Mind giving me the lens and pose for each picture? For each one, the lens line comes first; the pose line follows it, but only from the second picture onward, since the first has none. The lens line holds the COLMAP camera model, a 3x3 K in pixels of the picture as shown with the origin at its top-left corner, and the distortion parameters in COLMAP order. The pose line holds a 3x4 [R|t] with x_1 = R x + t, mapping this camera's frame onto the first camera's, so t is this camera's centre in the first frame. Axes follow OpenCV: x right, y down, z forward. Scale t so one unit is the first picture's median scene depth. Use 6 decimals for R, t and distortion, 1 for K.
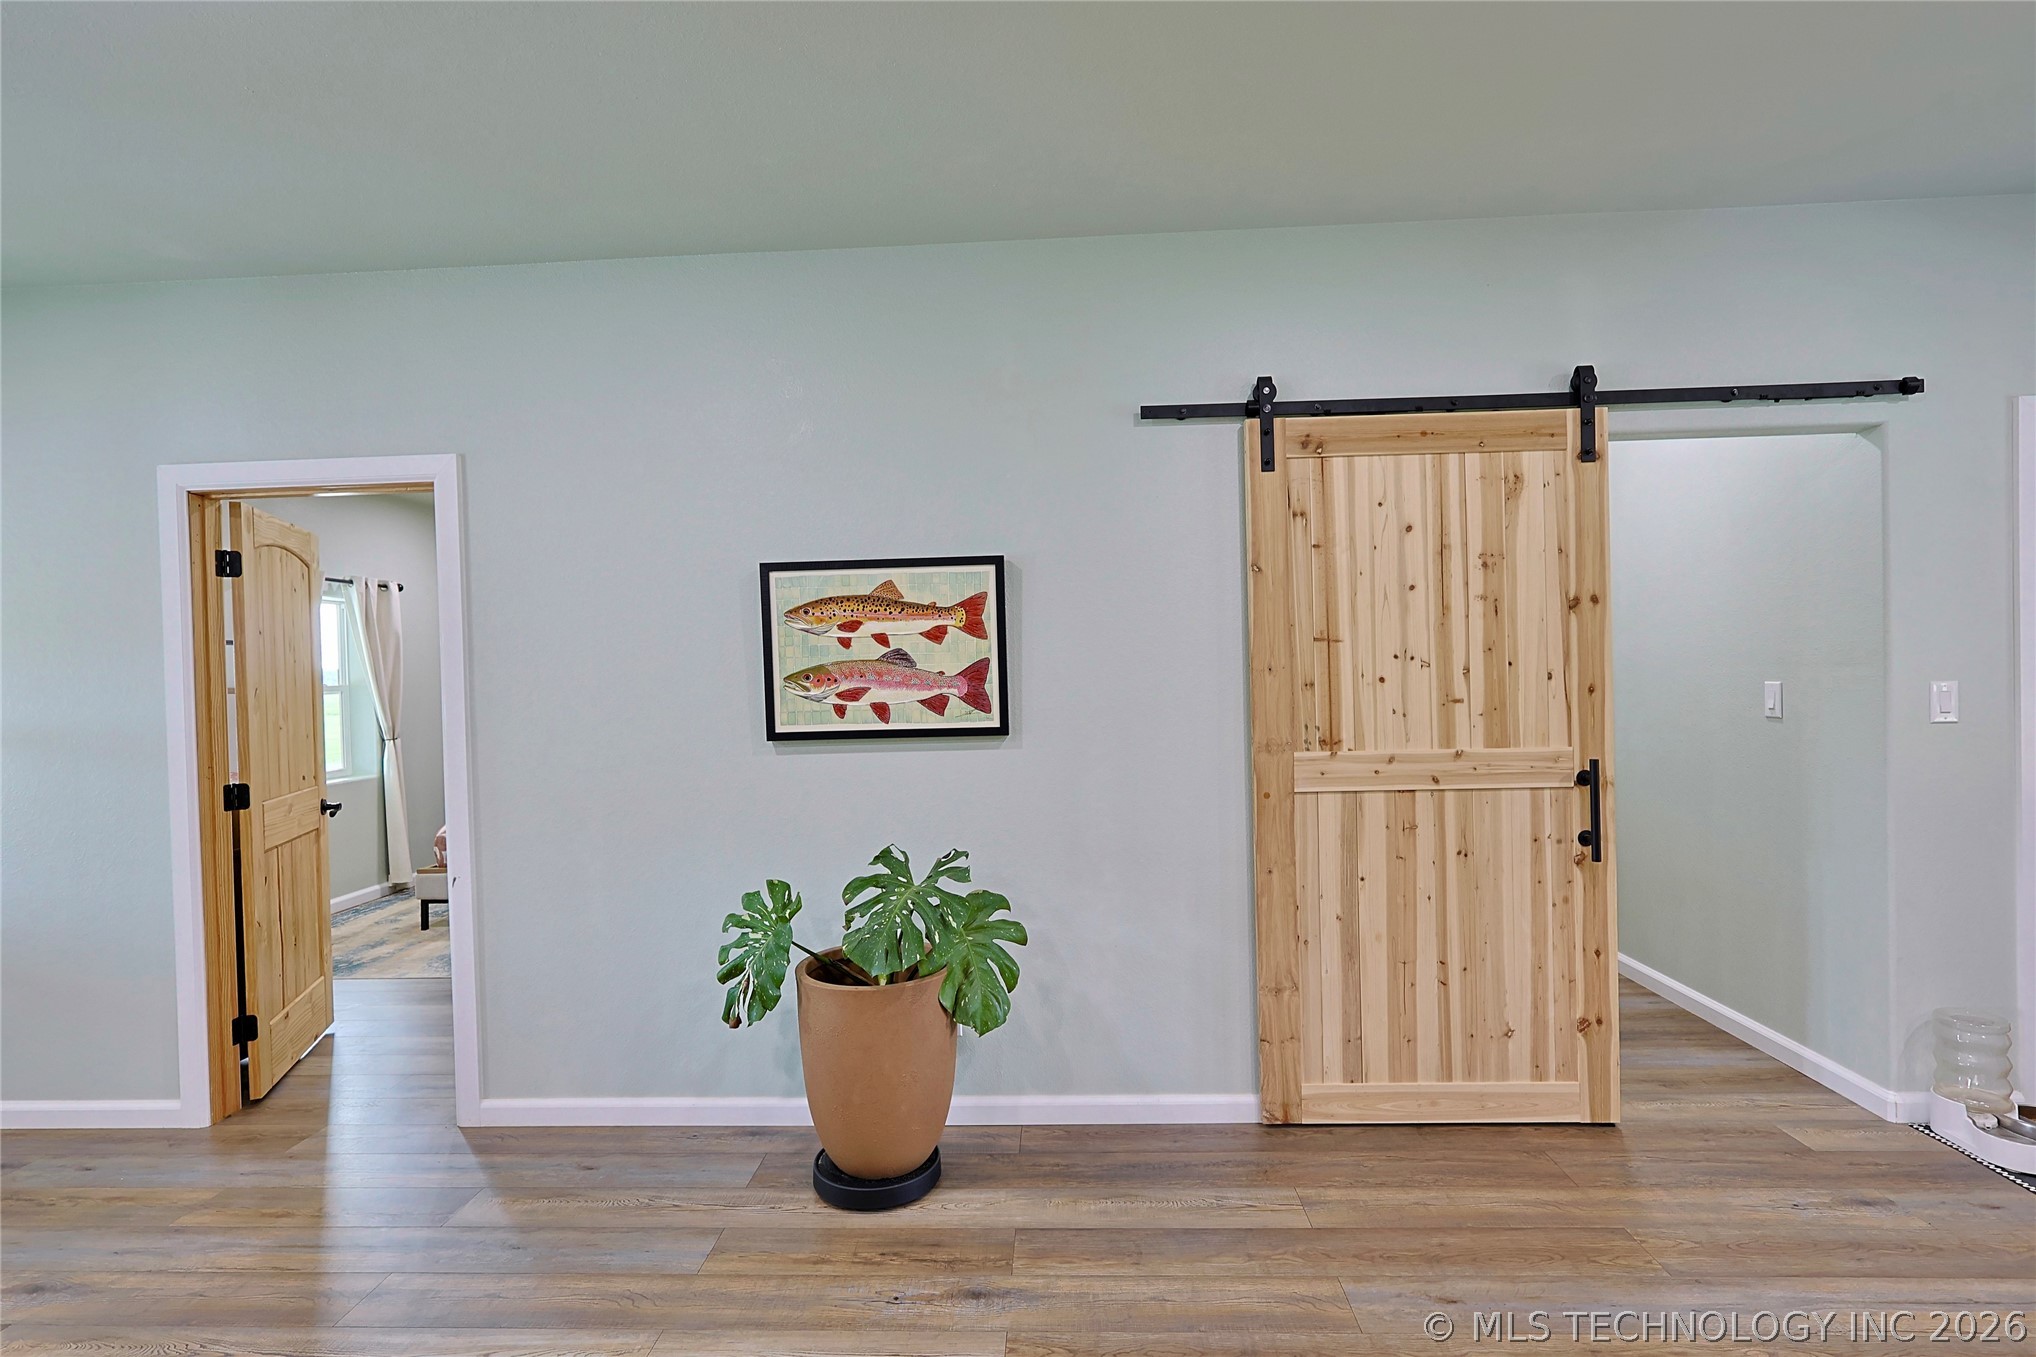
lens RADIAL K [[993.9, 0, 1019.7], [0, 993.9, 683.6], [0, 0, 1]] dist [-0.001317, 0.000864]
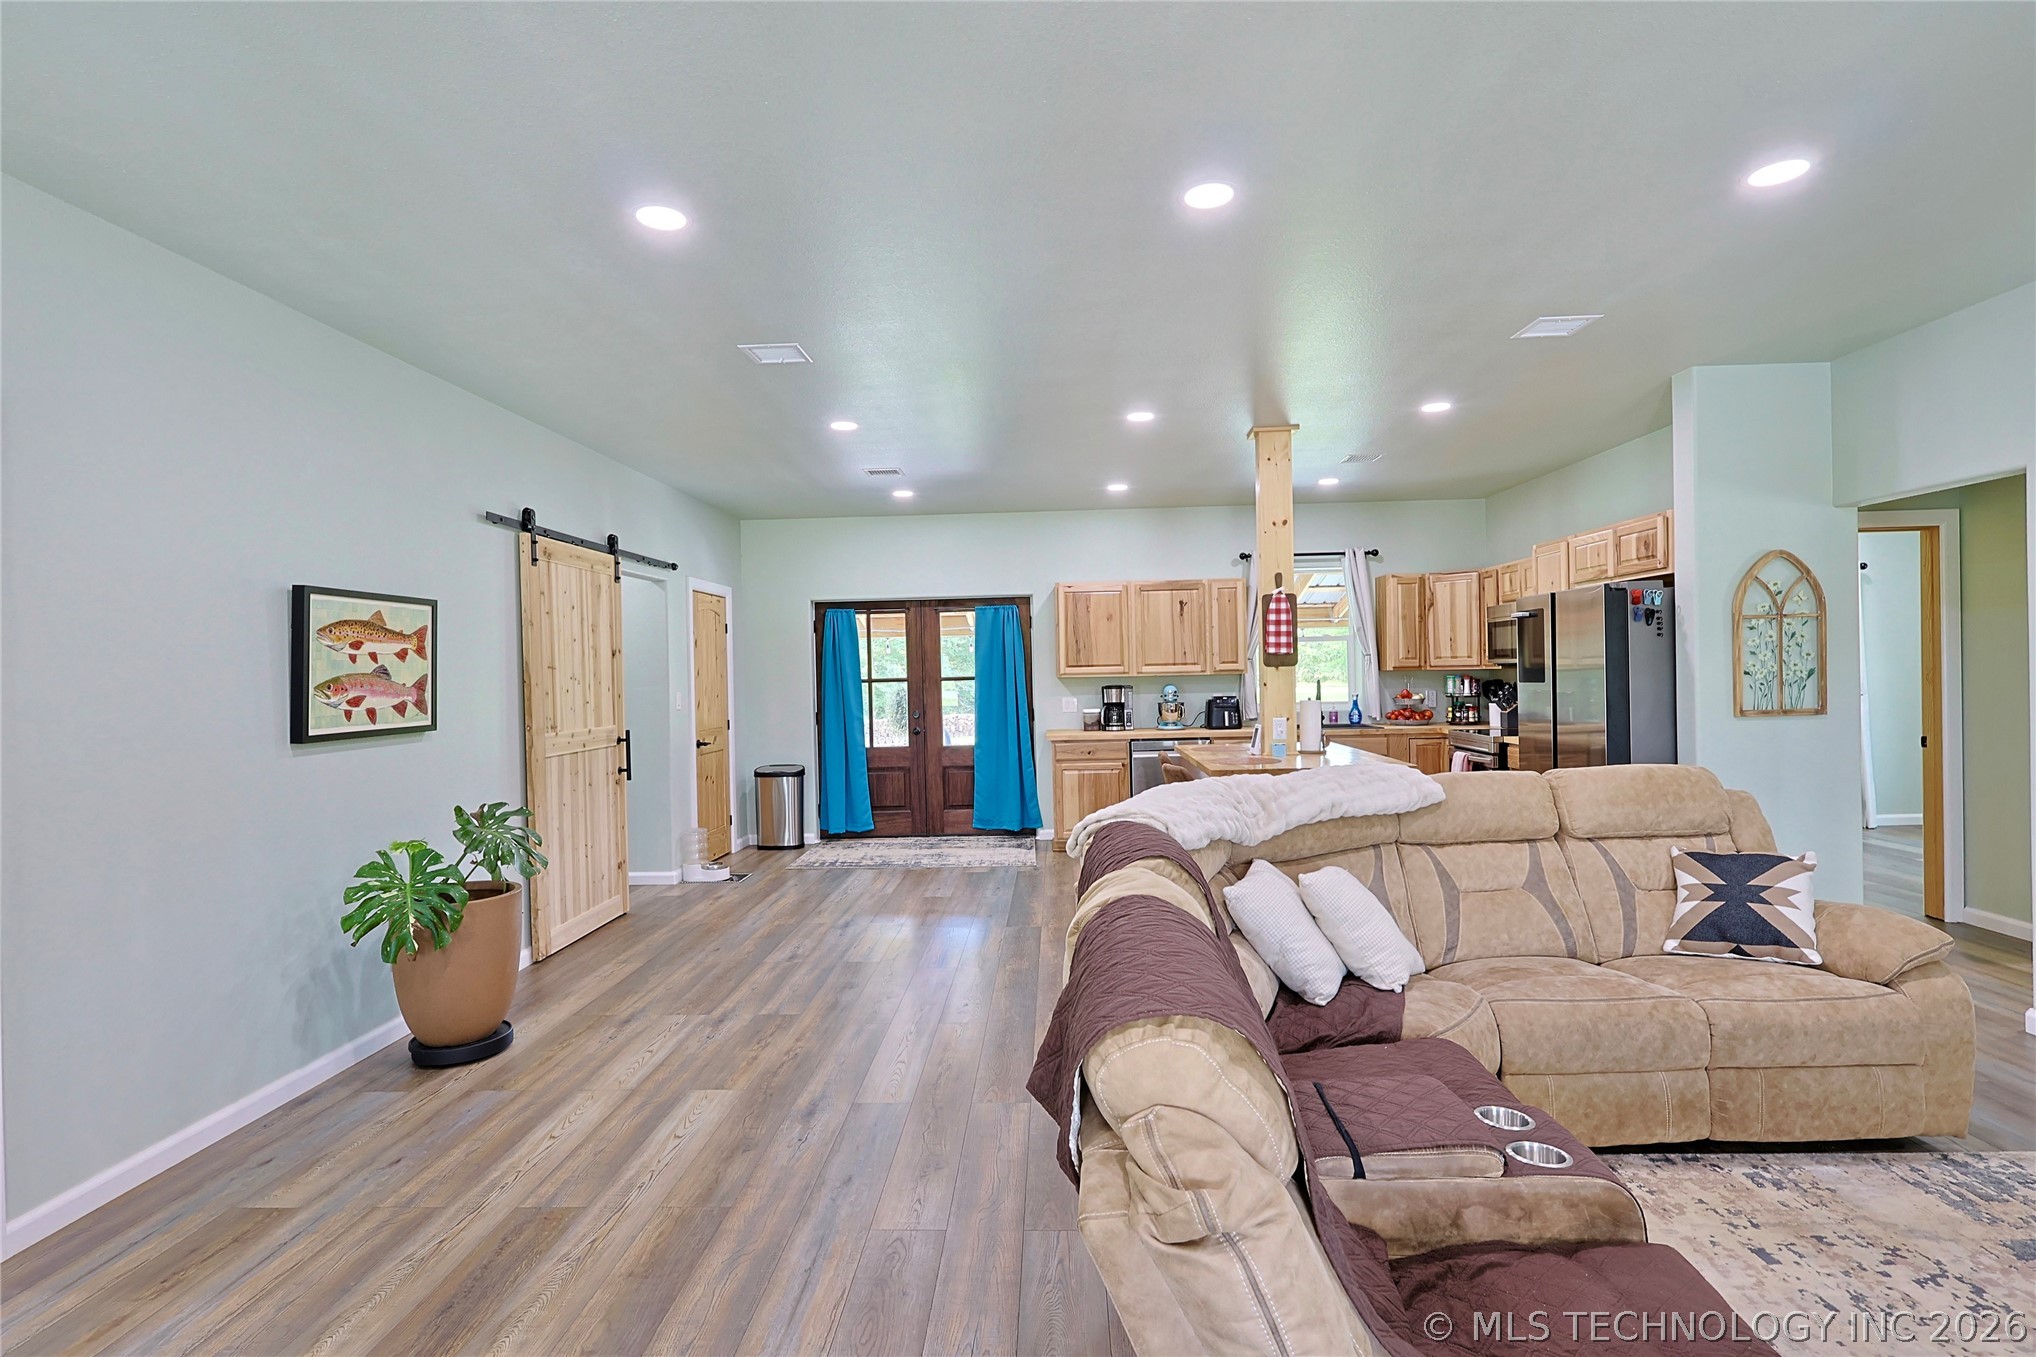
lens RADIAL K [[990.5, 0, 1018.5], [0, 990.5, 678.3], [0, 0, 1]] dist [-0.003402, -0.000148]
pose [[-0.006797, 0.017624, 0.999822, -1.383451], [0.037457, 0.999147, -0.017357, 0.033903], [-0.999275, 0.037333, -0.007451, 0.202339]]
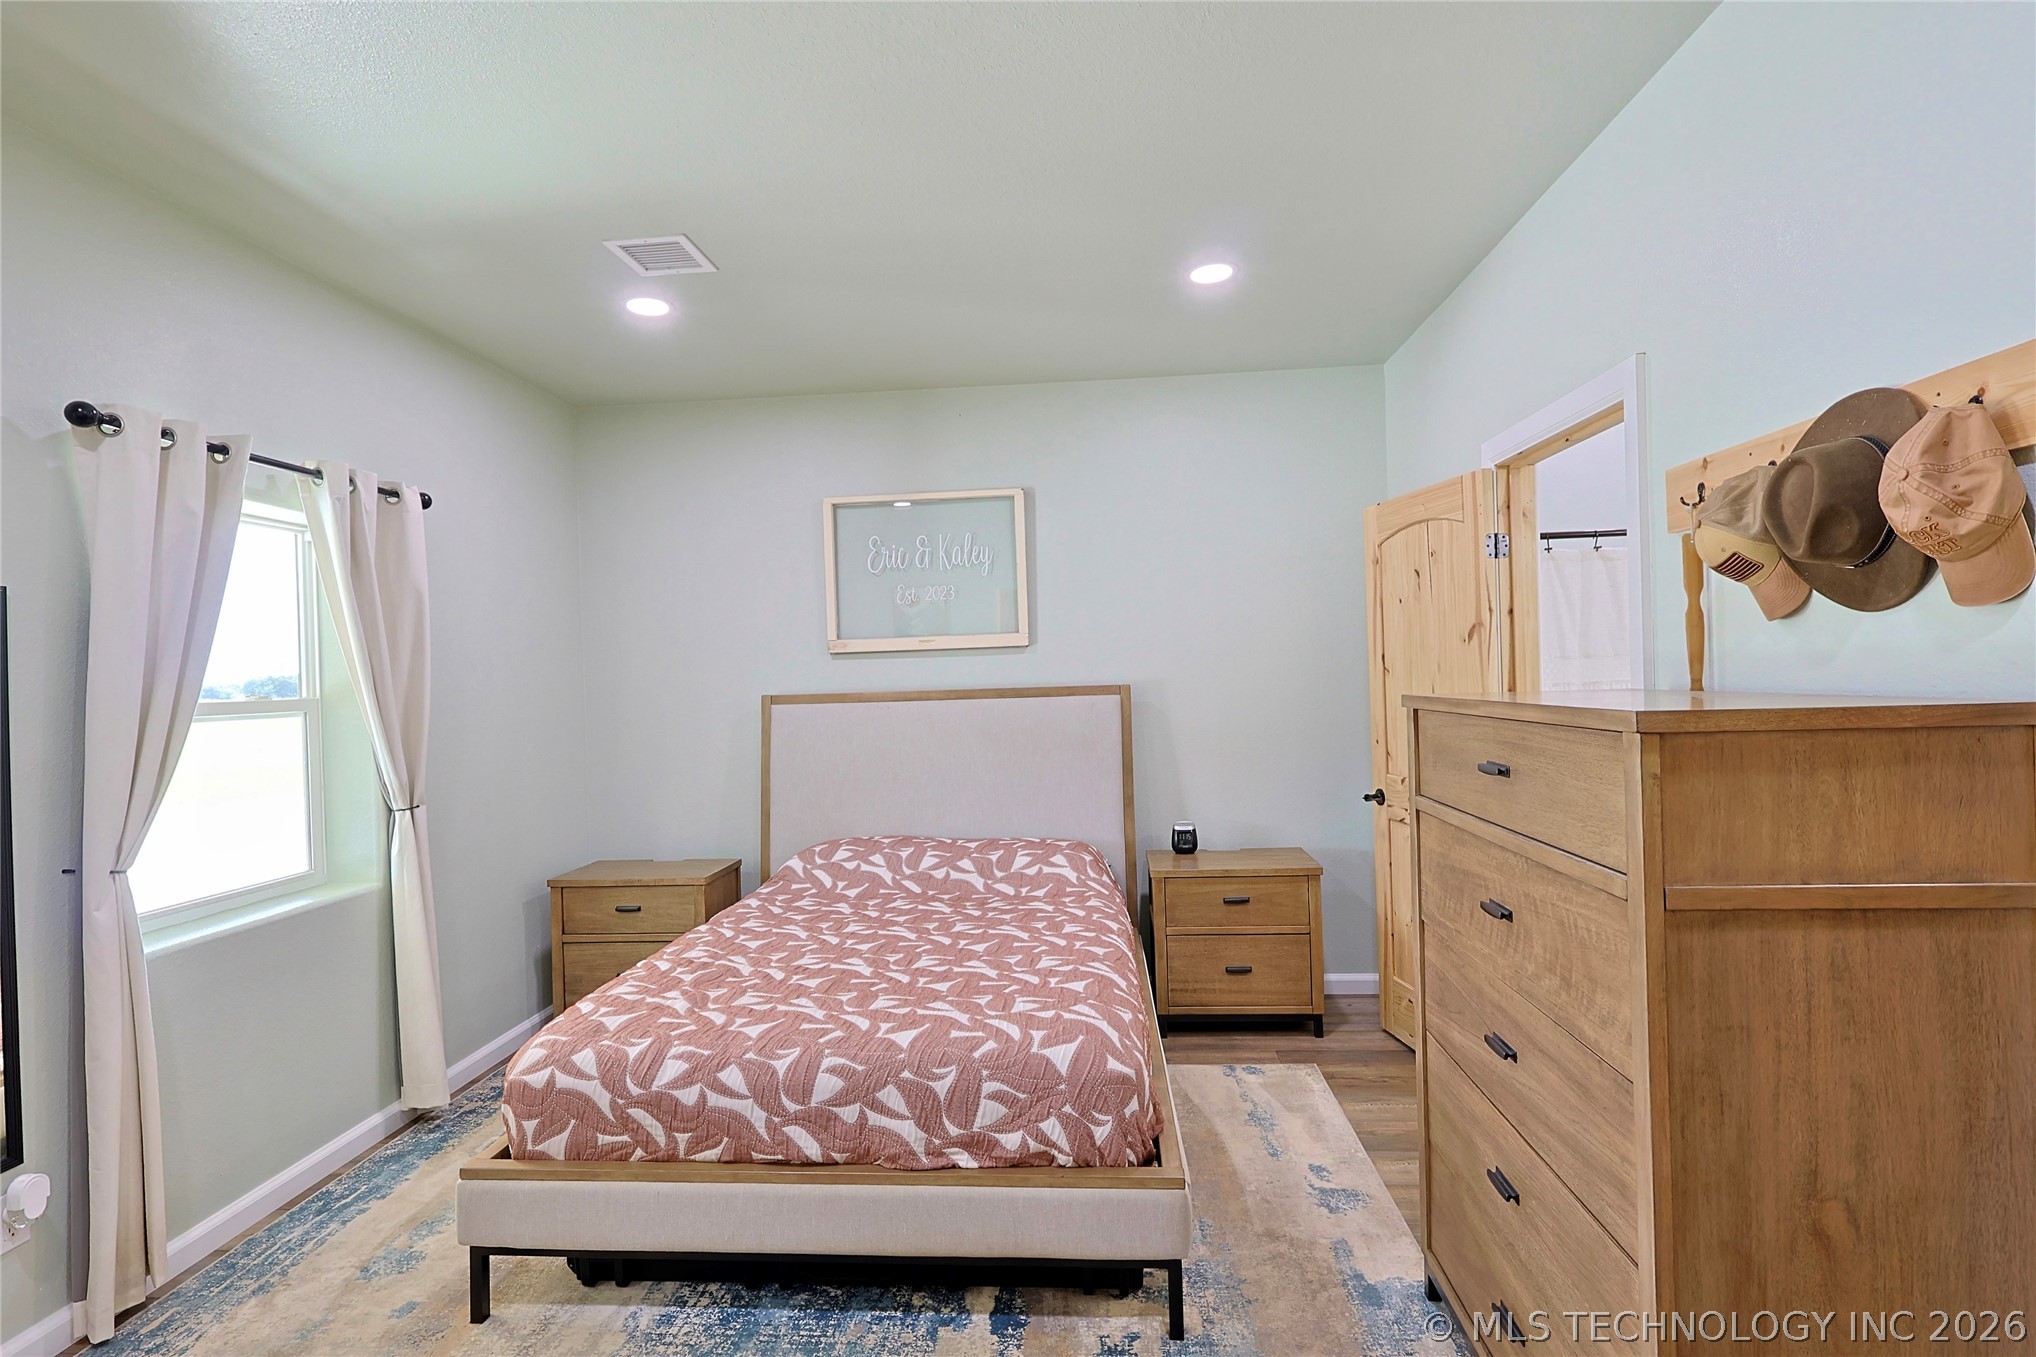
lens RADIAL K [[987.7, 0, 1015.6], [0, 987.7, 679.3], [0, 0, 1]] dist [-0.000415, -0.000192]
pose [[0.999644, -0.002226, -0.026574, -0.706049], [0.002005, 0.999963, -0.008346, -0.010508], [0.026592, 0.008290, 0.999612, 1.151558]]
